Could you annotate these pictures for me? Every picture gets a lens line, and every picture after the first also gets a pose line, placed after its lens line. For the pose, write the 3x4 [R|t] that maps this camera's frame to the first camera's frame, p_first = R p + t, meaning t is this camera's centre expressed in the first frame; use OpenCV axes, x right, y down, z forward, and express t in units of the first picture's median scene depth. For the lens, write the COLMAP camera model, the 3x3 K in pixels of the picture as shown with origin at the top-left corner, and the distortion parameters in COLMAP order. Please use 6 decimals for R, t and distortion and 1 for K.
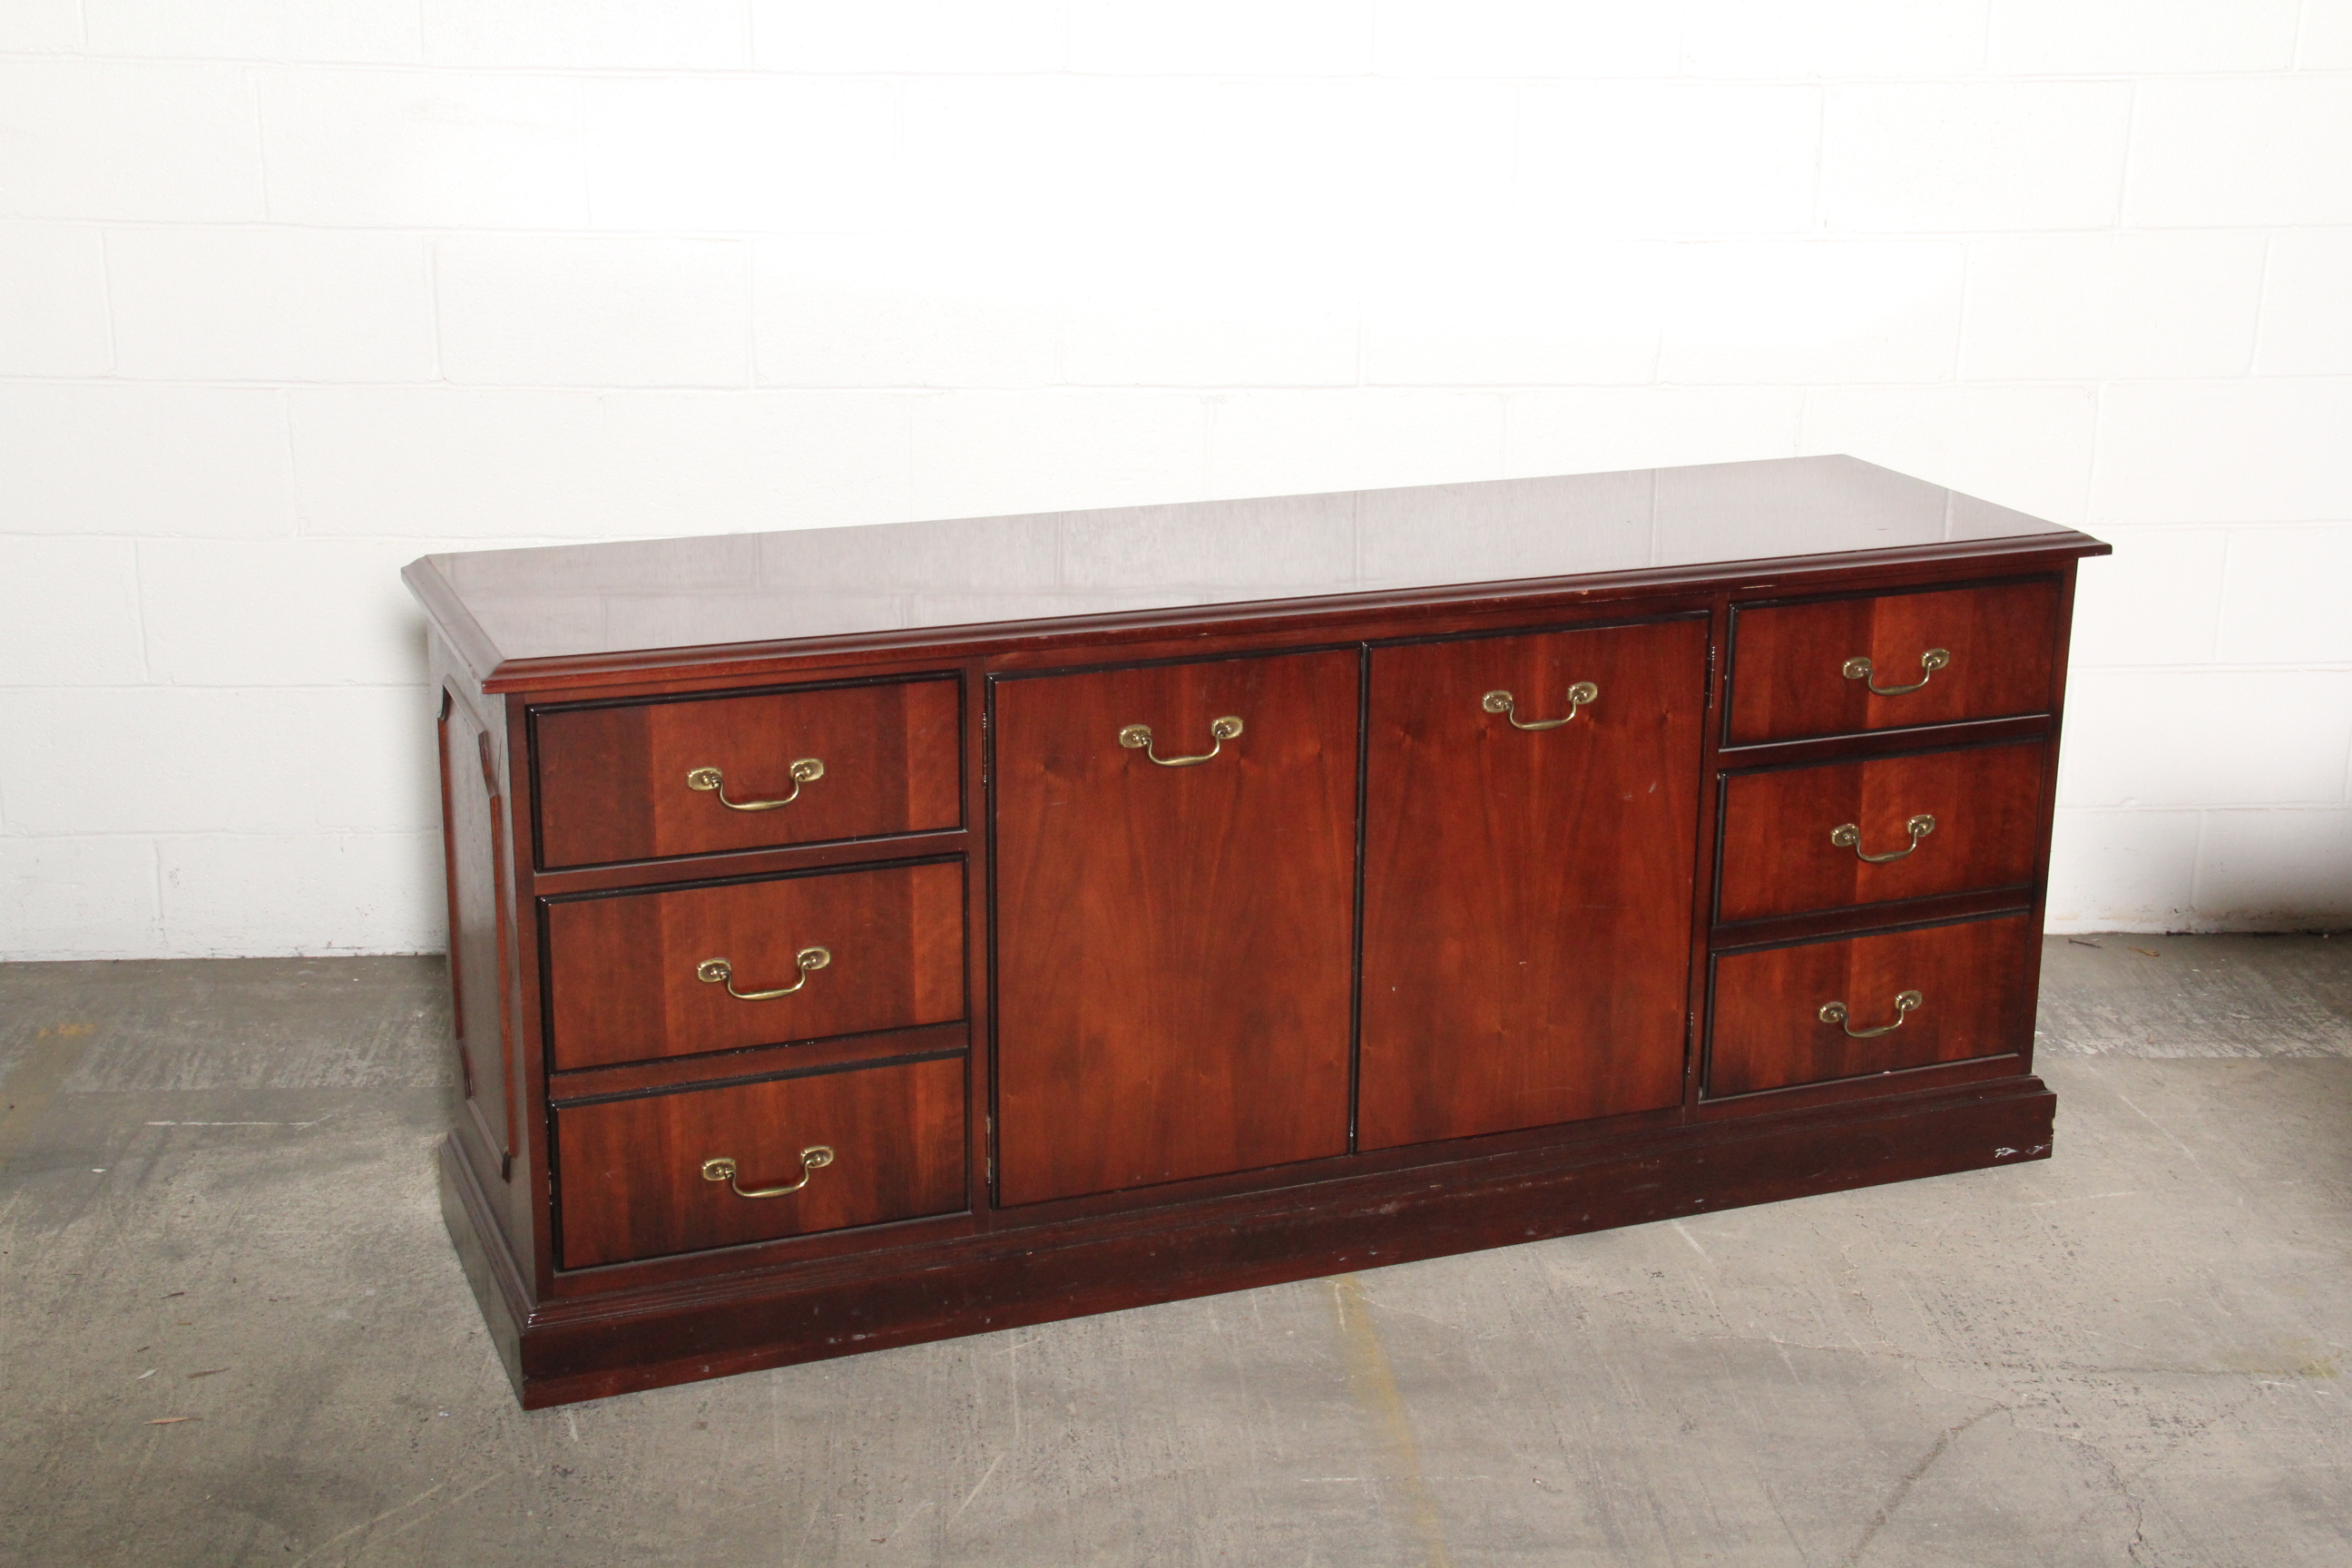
lens RADIAL K [[3211.0, 0, 1167.3], [0, 3211.0, 838.5], [0, 0, 1]] dist [0.130950, 0.000000]
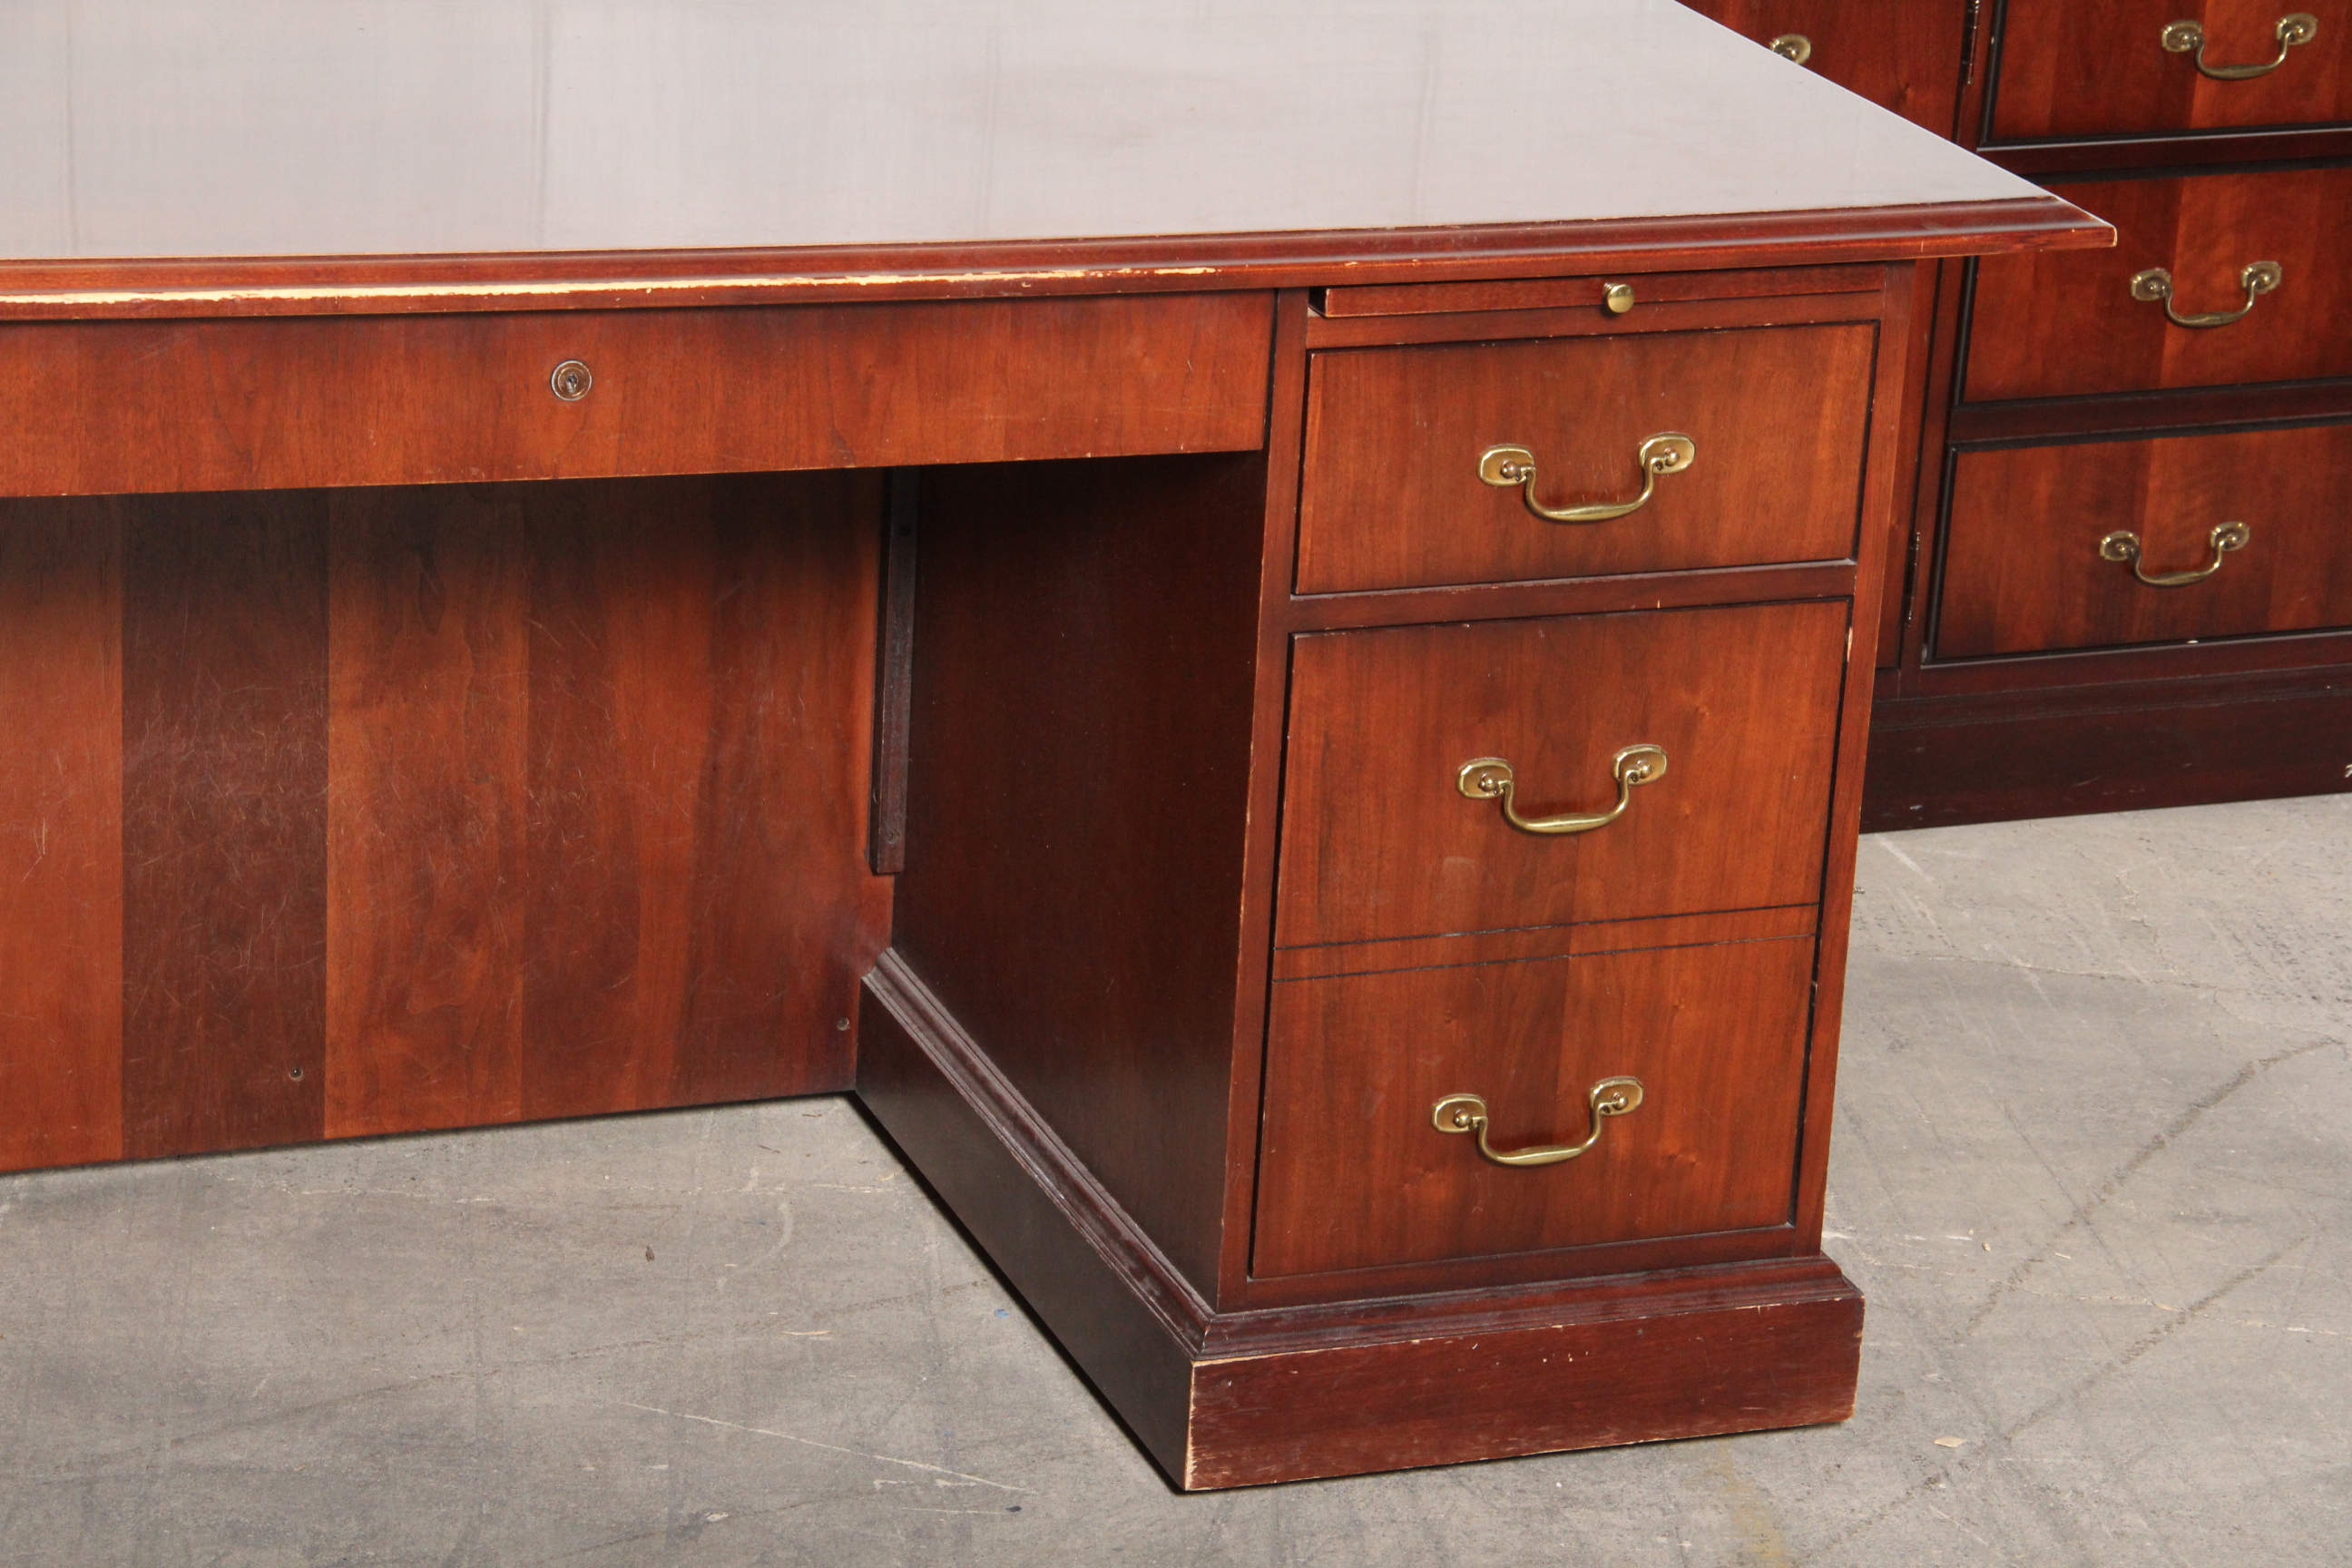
lens RADIAL K [[6120.7, 0, 1075.3], [0, 6120.7, 811.5], [0, 0, 1]] dist [0.489350, 0.000000]
pose [[0.998613, 0.034858, 0.039458, -0.076968], [-0.035441, 0.999271, 0.014169, 0.109589], [-0.038935, -0.015548, 0.999121, -0.365007]]
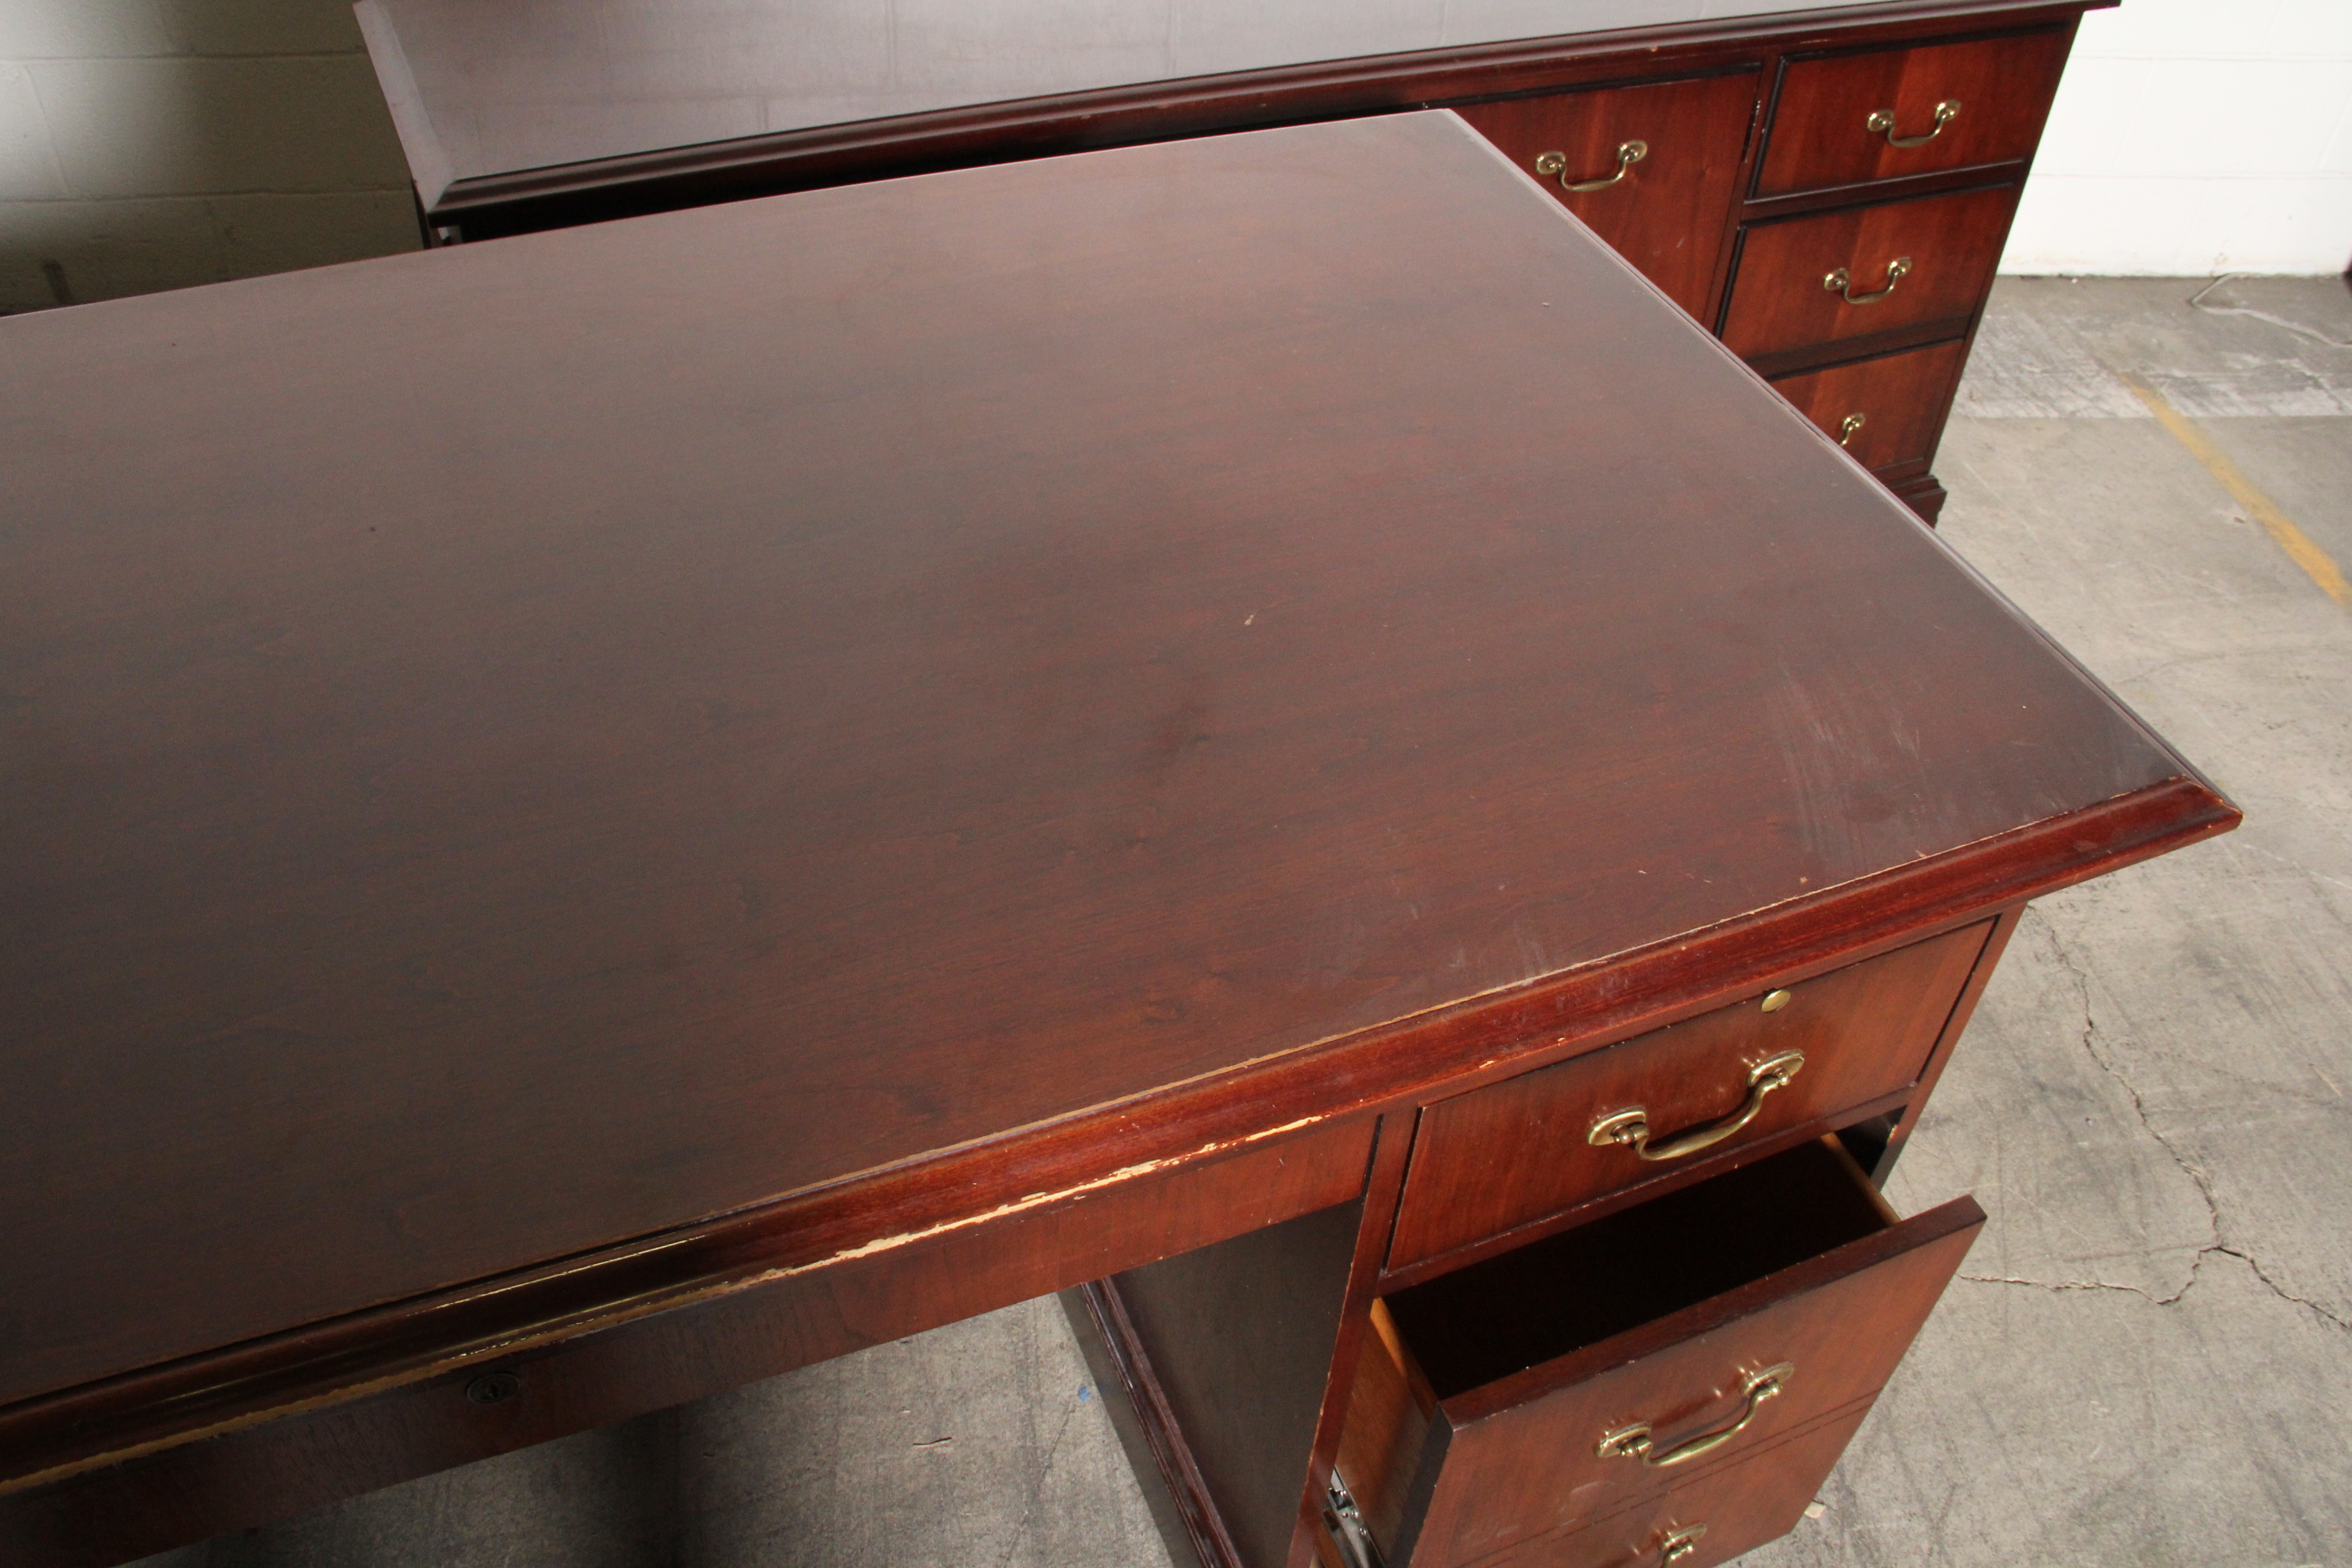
lens RADIAL K [[1977.3, 0, 1159.8], [0, 1977.3, 835.1], [0, 0, 1]] dist [-0.169033, 0.119500]
pose [[0.997213, -0.015588, 0.072967, -0.056082], [-0.015963, 0.910719, 0.412717, -0.094940], [-0.072885, -0.412732, 0.907932, 0.415833]]
